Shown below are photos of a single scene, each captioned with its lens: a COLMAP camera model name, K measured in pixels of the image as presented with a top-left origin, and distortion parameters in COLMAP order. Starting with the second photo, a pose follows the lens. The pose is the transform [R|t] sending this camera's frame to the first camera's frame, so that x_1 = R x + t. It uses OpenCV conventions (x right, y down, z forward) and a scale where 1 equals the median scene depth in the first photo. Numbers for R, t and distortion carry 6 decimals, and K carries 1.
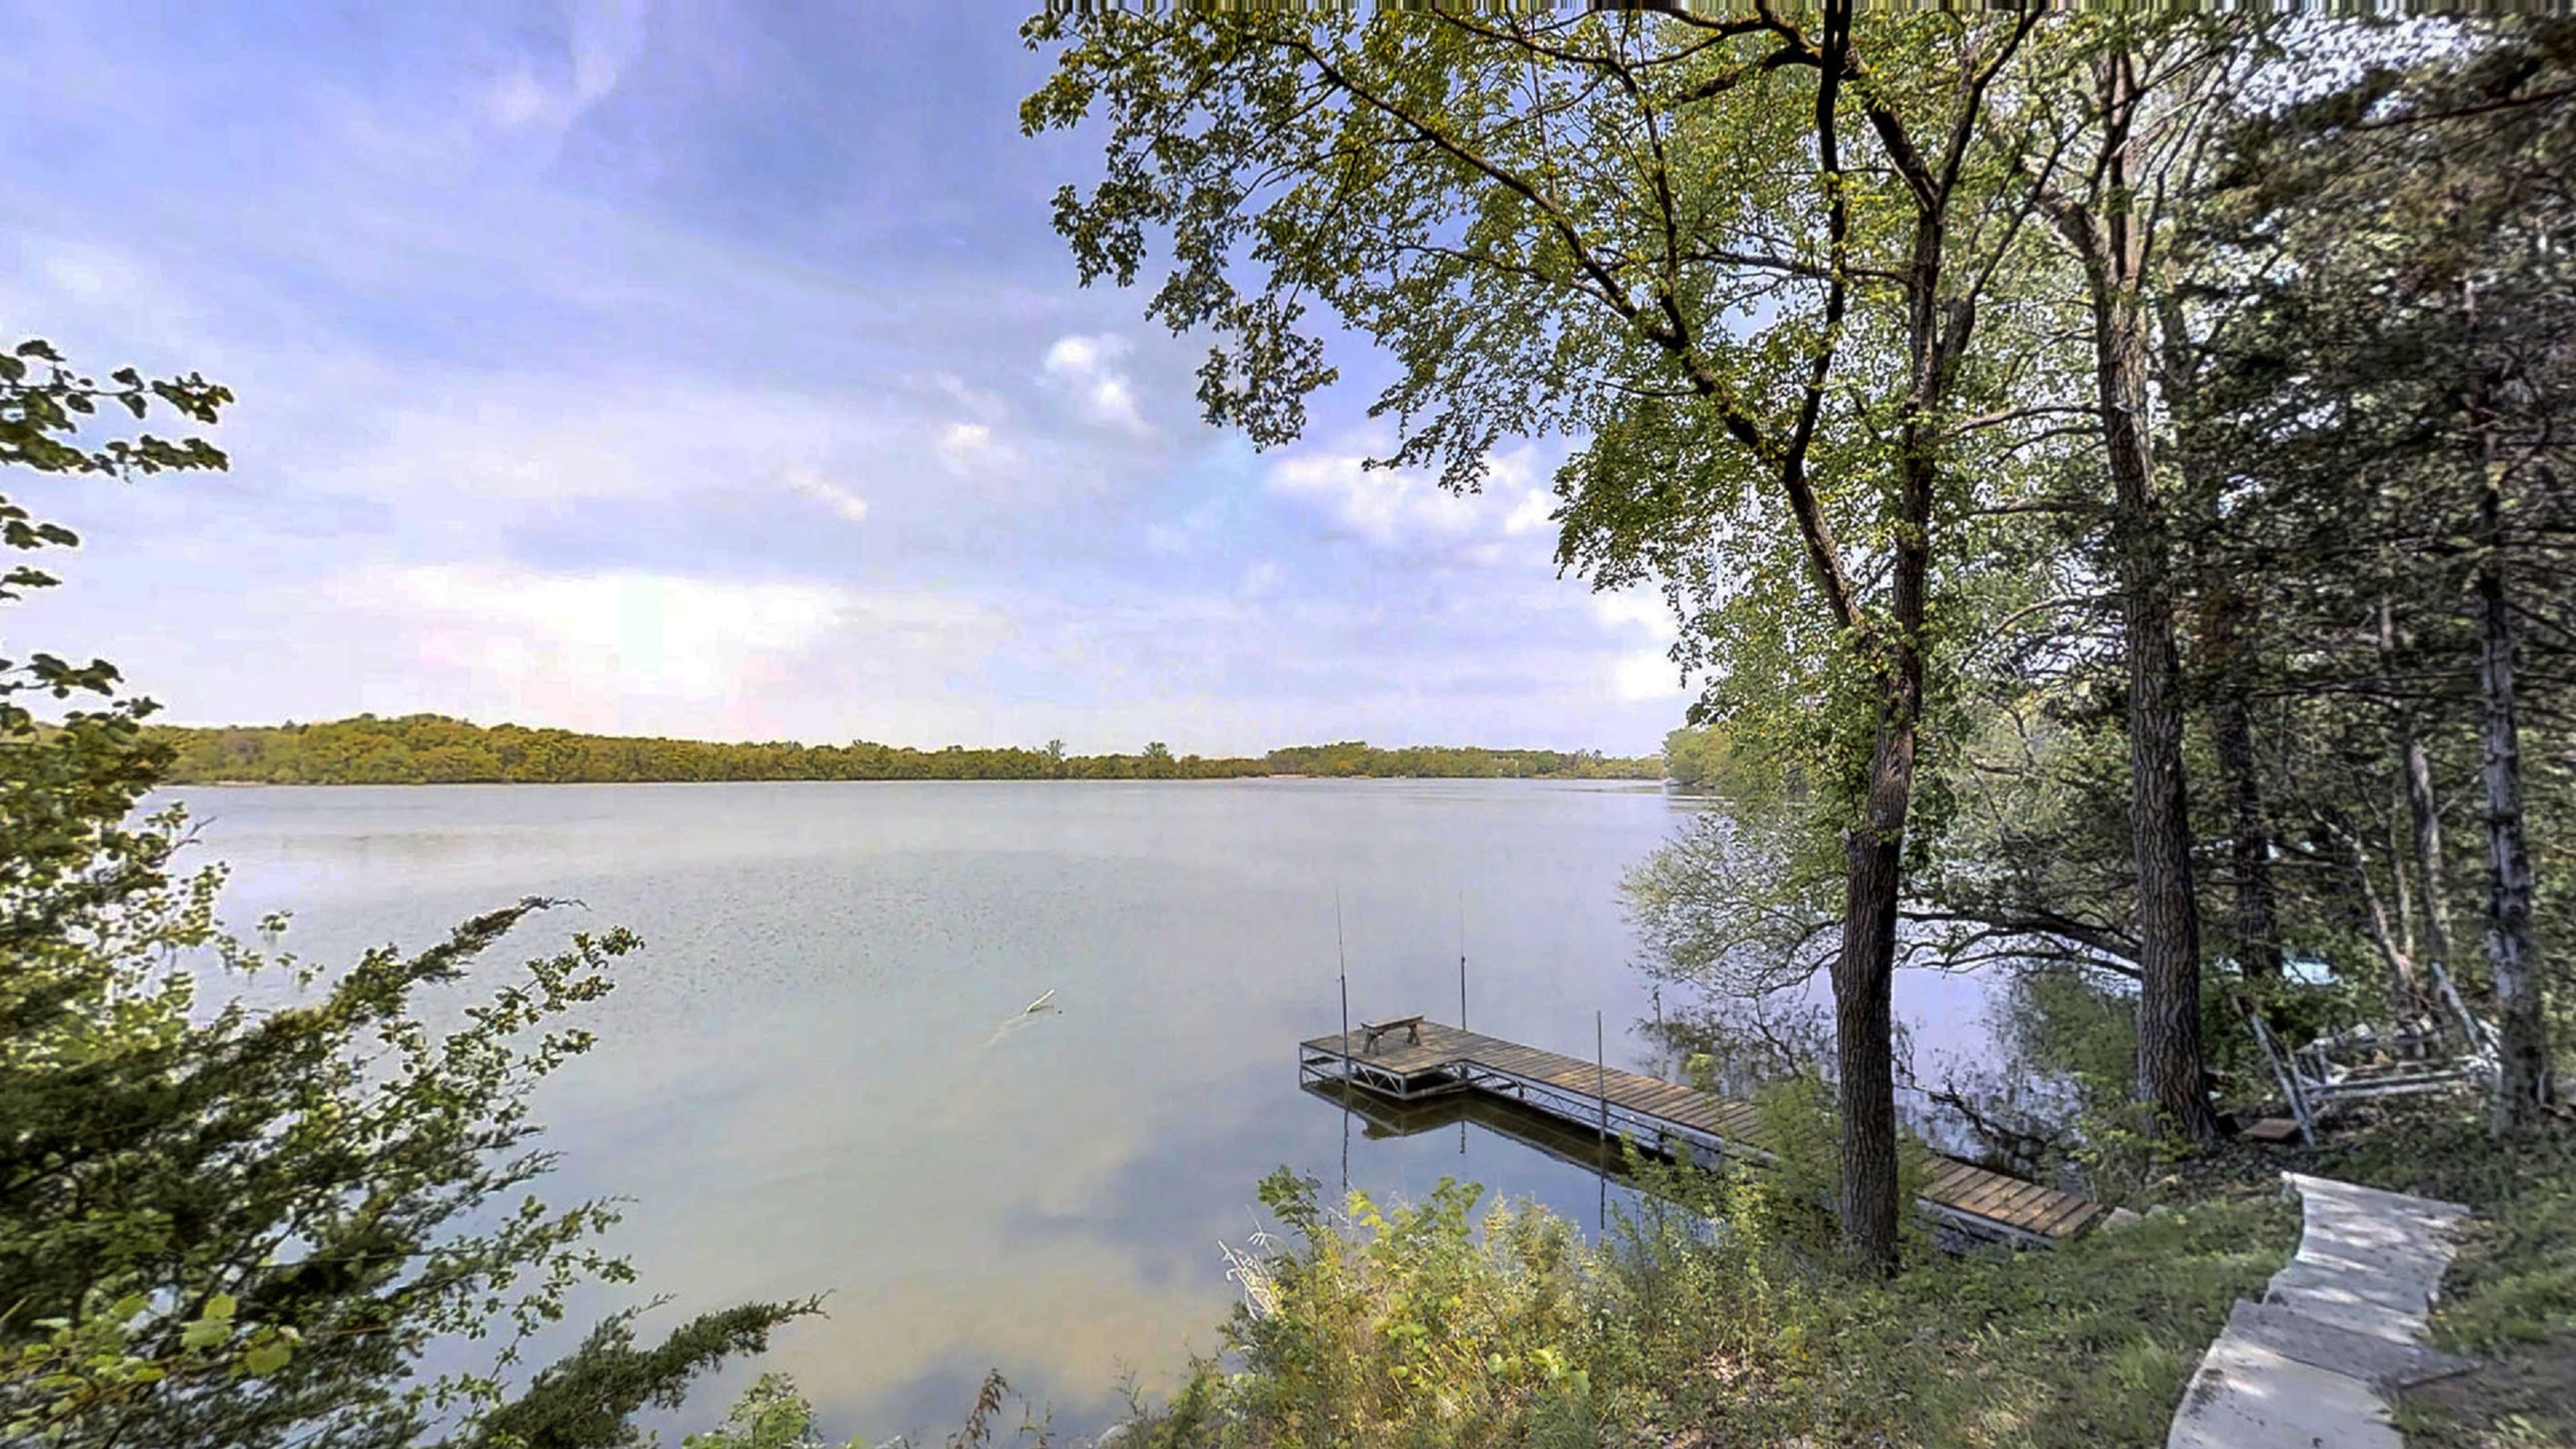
lens RADIAL K [[997.0, 0, 1283.9], [0, 997.0, 736.3], [0, 0, 1]] dist [0.008684, 0.000222]
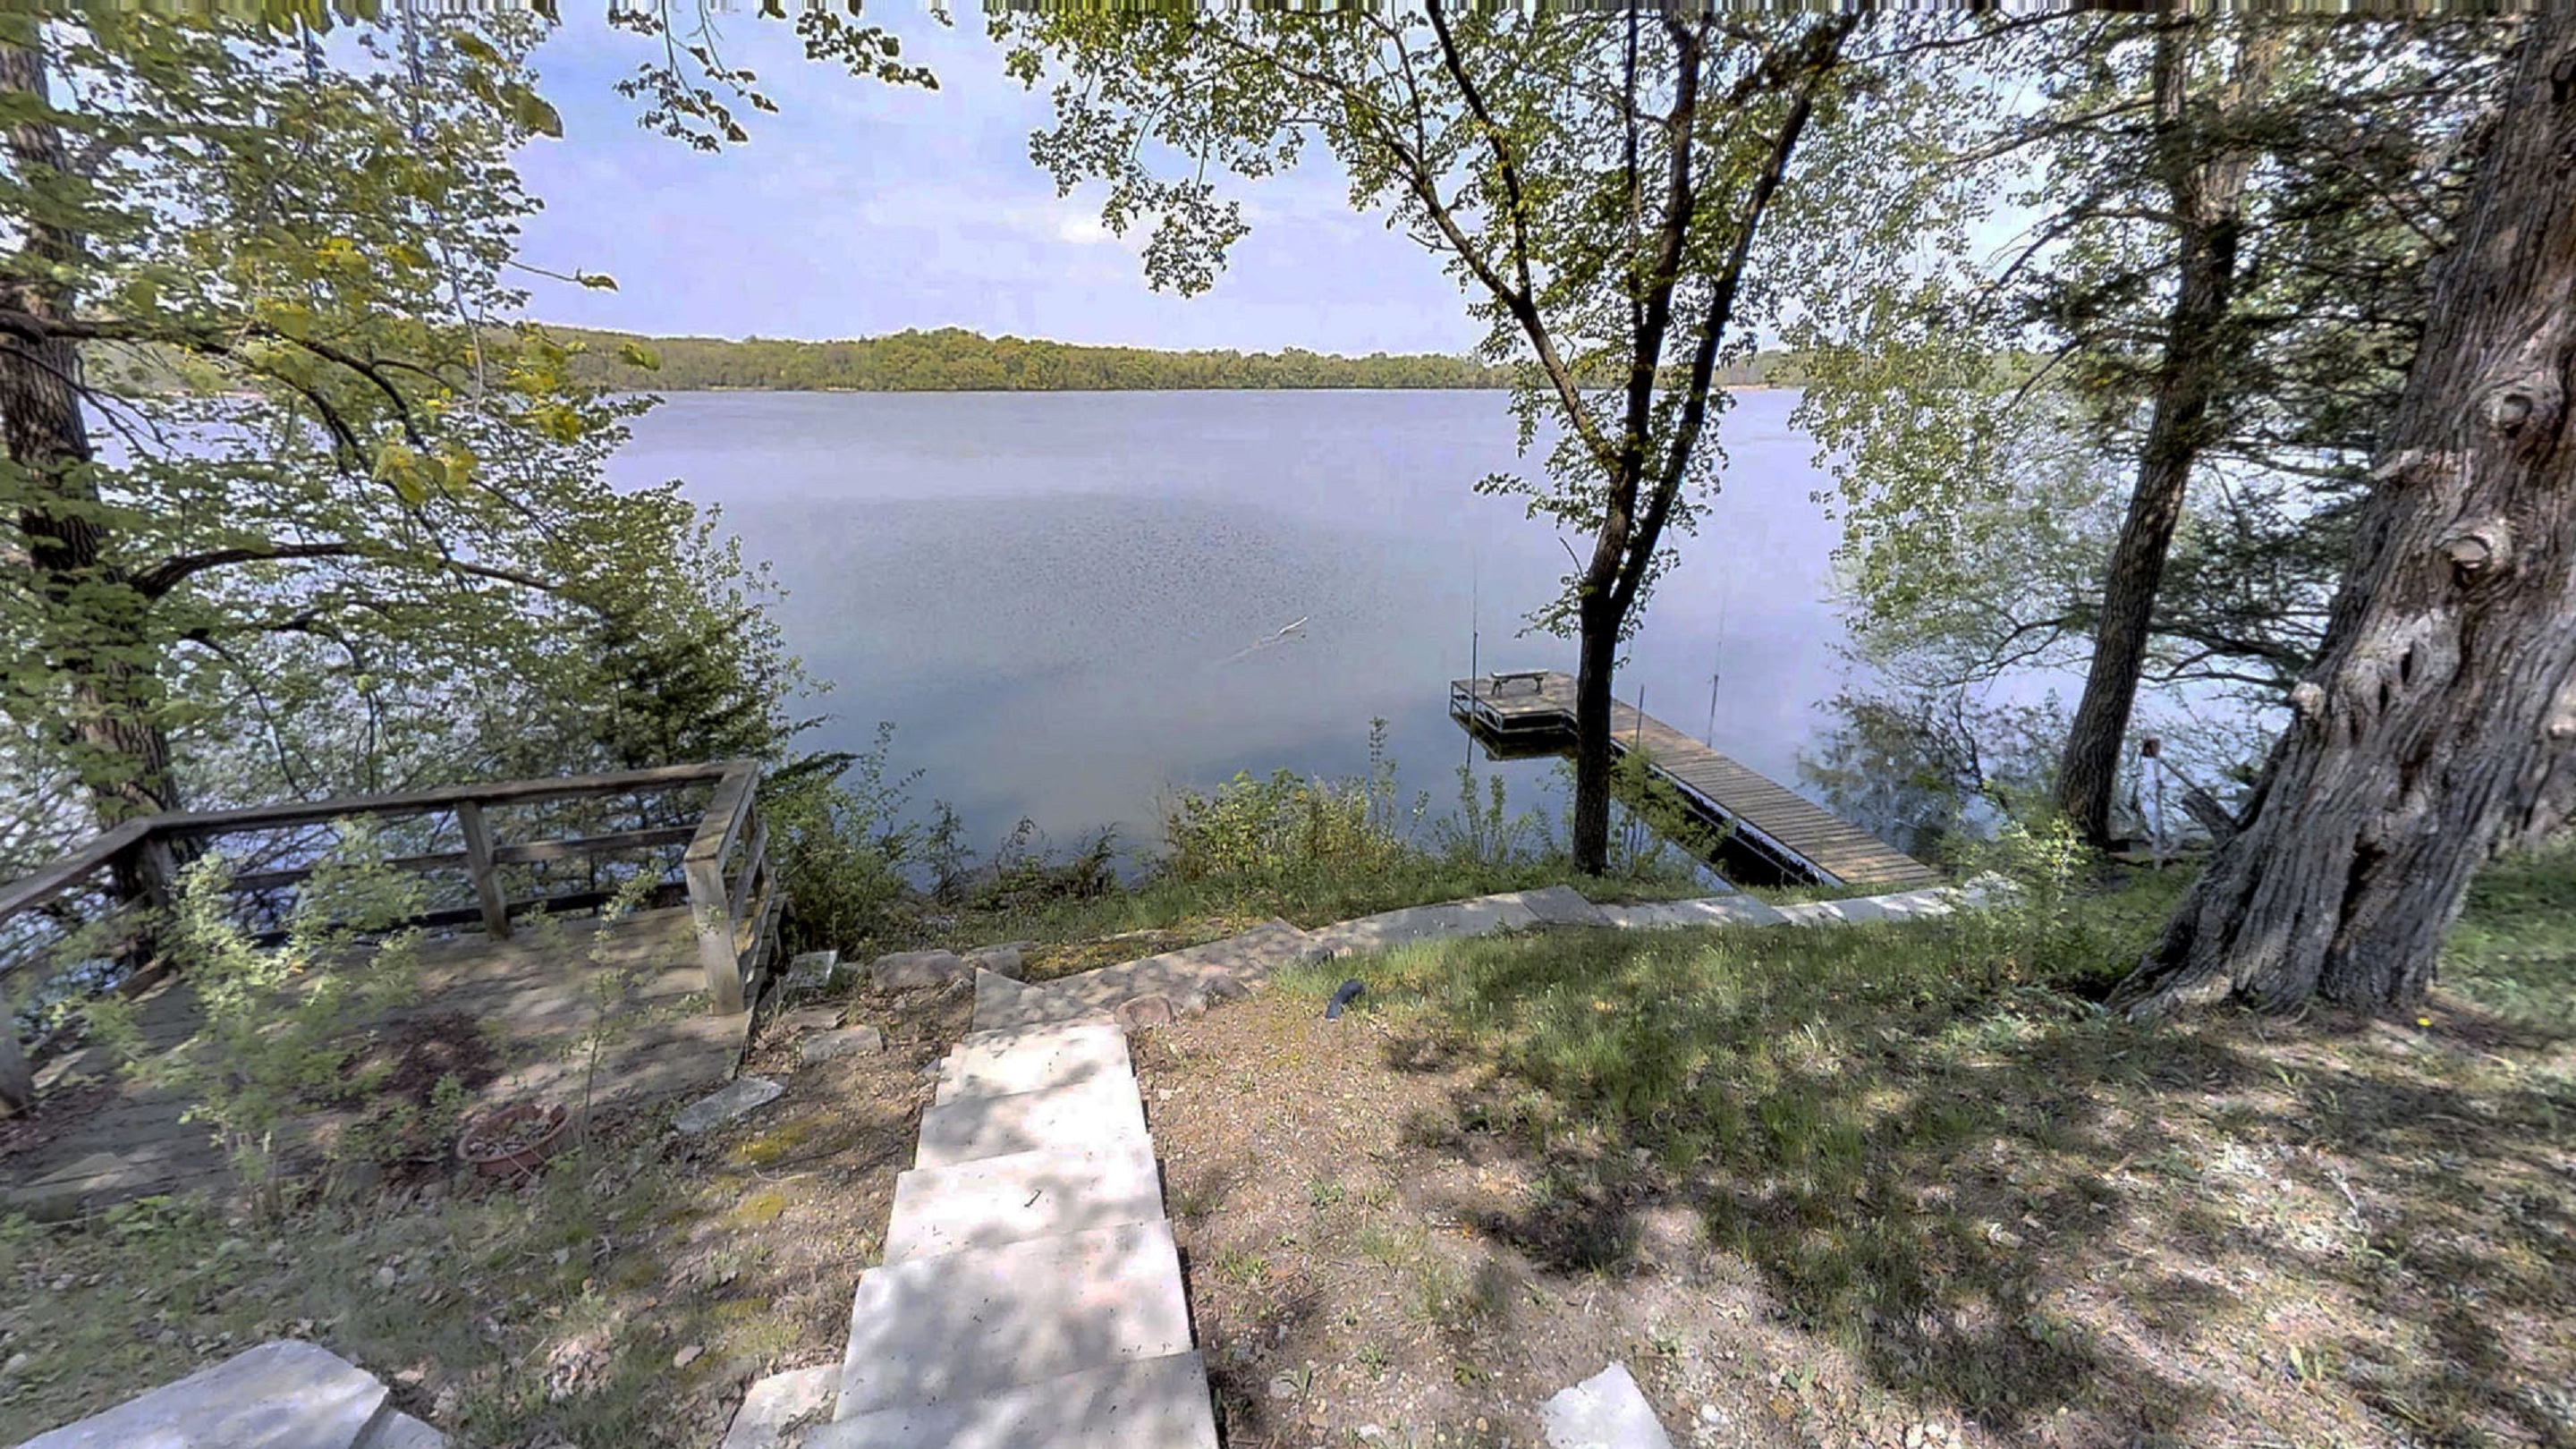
lens RADIAL K [[997.0, 0, 1290.5], [0, 997.0, 713.2], [0, 0, 1]] dist [0.008684, 0.000222]
pose [[0.920725, 0.127649, -0.368742, 0.334563], [0.008738, 0.937999, 0.346528, -0.100417], [0.390114, -0.322279, 0.862524, -0.185107]]
